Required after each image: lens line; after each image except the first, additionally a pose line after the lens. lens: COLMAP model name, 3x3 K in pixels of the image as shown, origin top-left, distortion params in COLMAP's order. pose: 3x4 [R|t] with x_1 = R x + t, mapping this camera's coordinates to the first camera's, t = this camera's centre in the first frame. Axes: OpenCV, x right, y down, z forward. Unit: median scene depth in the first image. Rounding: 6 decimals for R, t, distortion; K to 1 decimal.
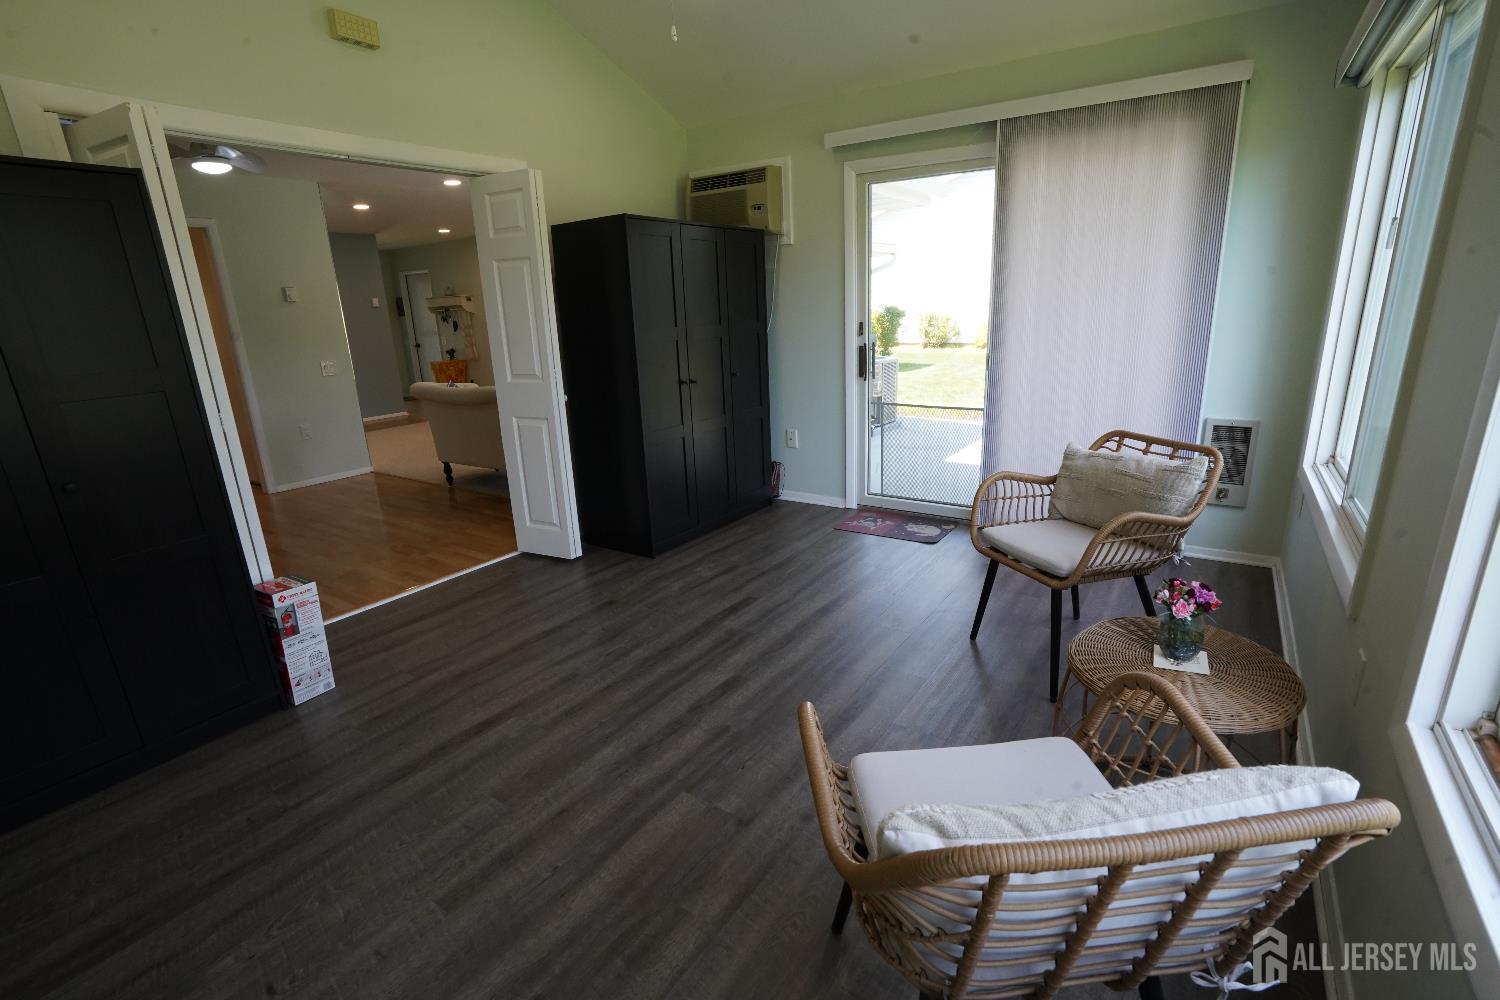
lens RADIAL K [[691.2, 0, 756.1], [0, 691.2, 510.0], [0, 0, 1]] dist [-0.040469, 0.006789]
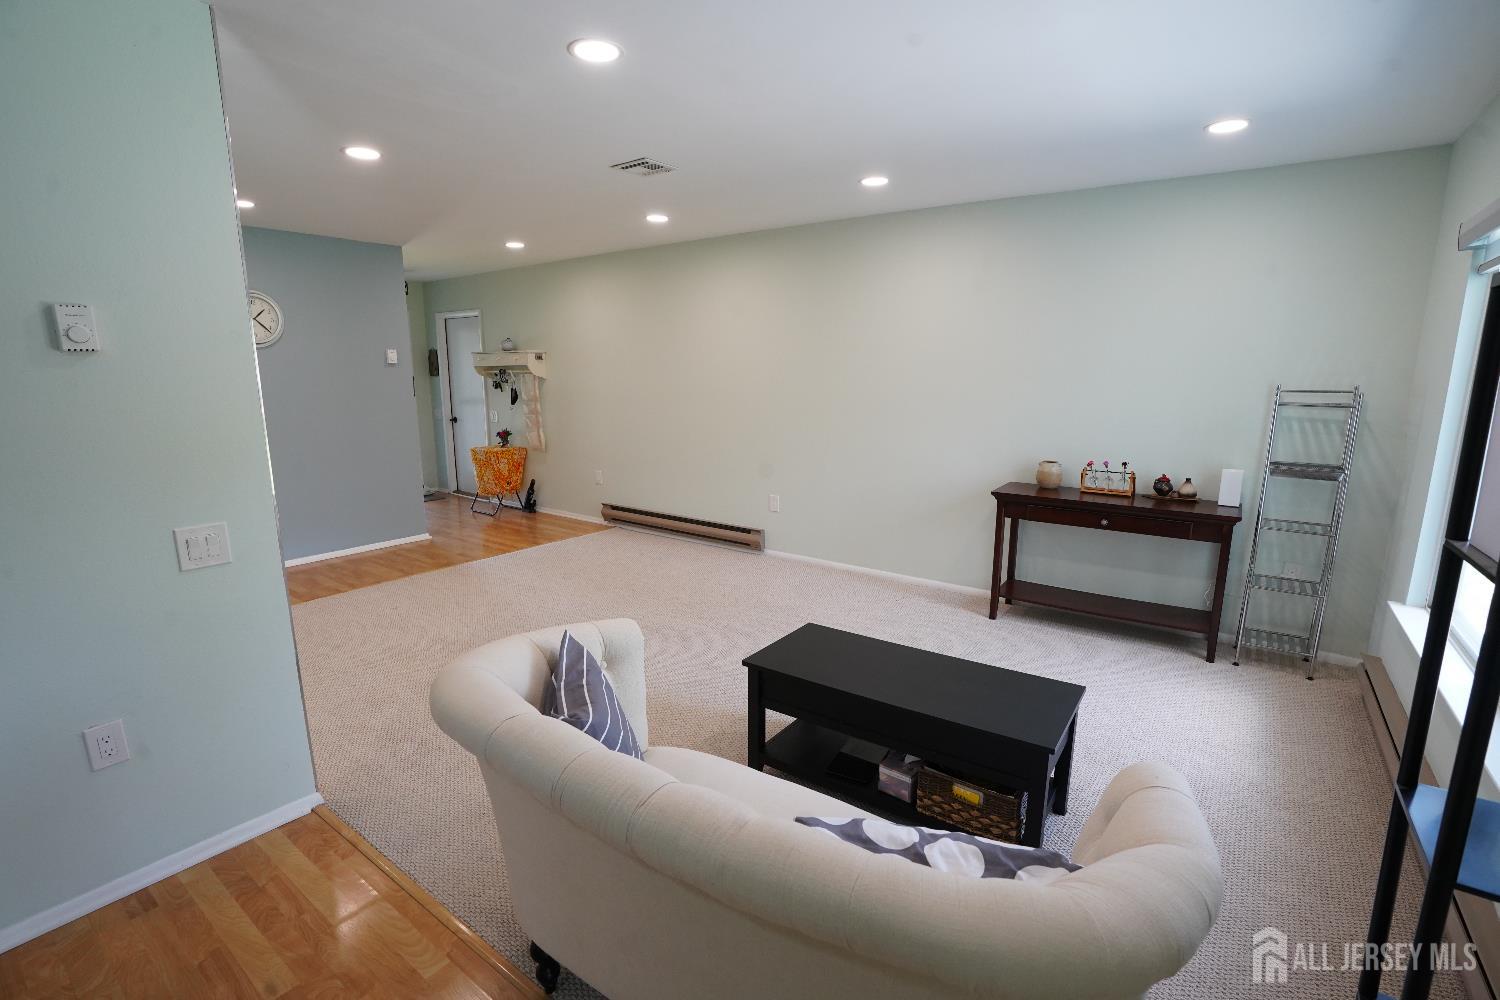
lens RADIAL K [[691.2, 0, 763.2], [0, 691.2, 502.2], [0, 0, 1]] dist [-0.040469, 0.006789]
pose [[0.999035, 0.039650, -0.018879, -0.183528], [-0.041342, 0.994147, -0.099808, -0.111510], [0.014811, 0.100492, 0.994828, 0.357077]]
